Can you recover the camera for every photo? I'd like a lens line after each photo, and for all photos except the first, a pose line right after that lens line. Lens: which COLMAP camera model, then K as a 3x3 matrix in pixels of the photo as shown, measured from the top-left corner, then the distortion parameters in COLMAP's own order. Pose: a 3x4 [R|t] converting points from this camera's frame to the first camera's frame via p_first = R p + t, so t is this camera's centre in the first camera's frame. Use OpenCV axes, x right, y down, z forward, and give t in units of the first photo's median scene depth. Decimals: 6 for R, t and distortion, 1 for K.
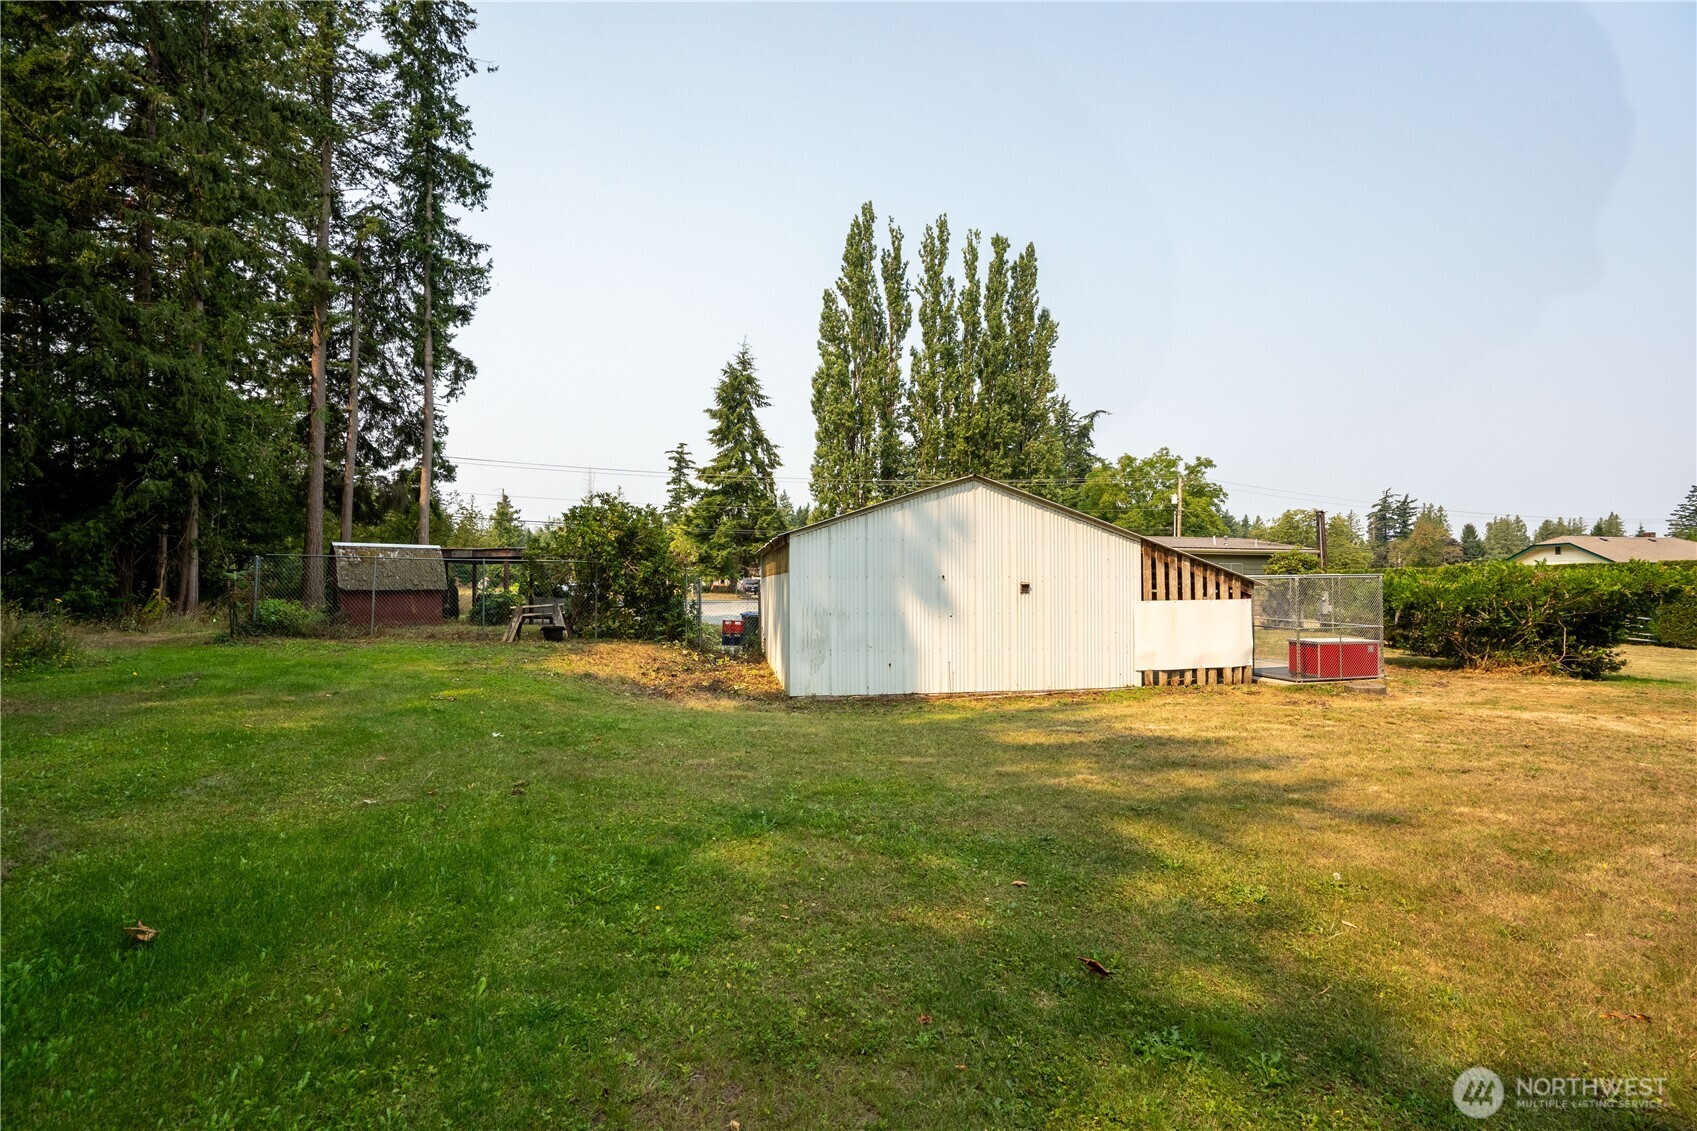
lens RADIAL K [[773.2, 0, 855.4], [0, 773.2, 574.3], [0, 0, 1]] dist [-0.014819, 0.001644]
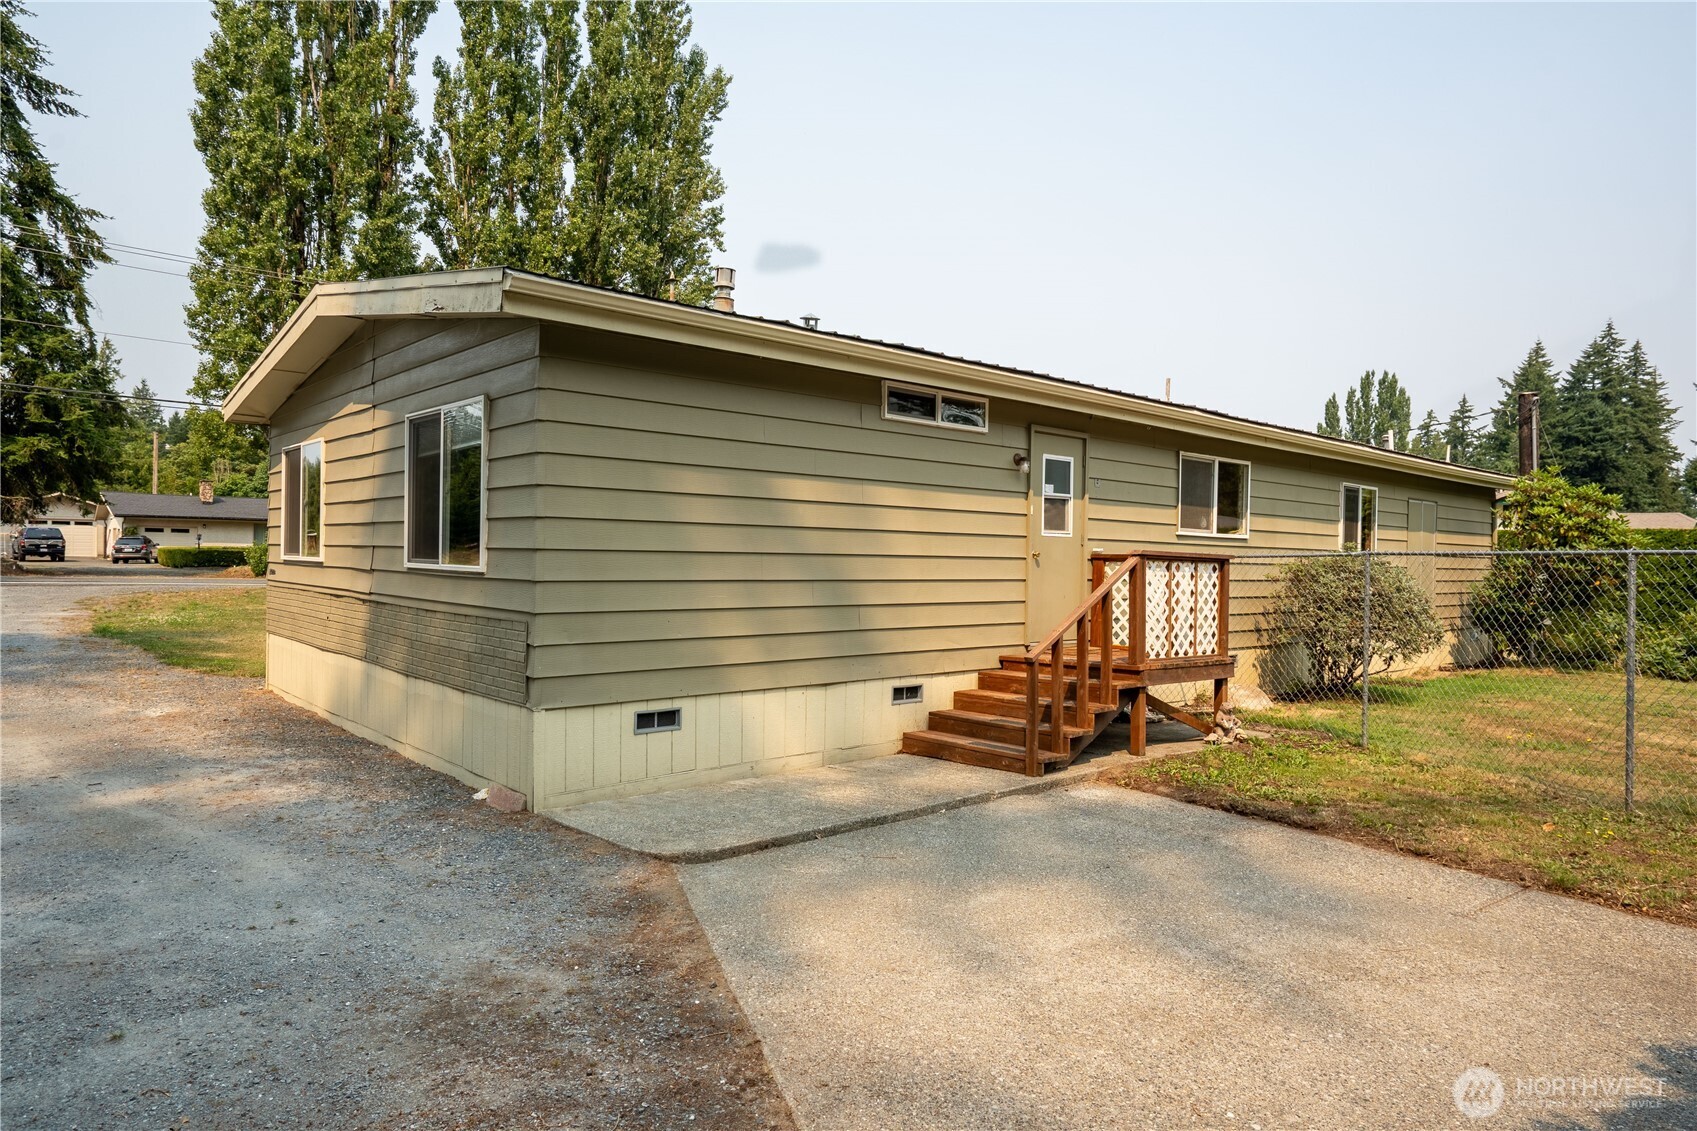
lens RADIAL K [[1011.7, 0, 836.0], [0, 1011.7, 573.6], [0, 0, 1]] dist [-0.008445, 0.017810]
pose [[0.873825, 0.004056, 0.486223, -0.016090], [-0.025511, 0.998970, 0.037514, 0.000280], [-0.485571, -0.045185, 0.873029, 0.310373]]
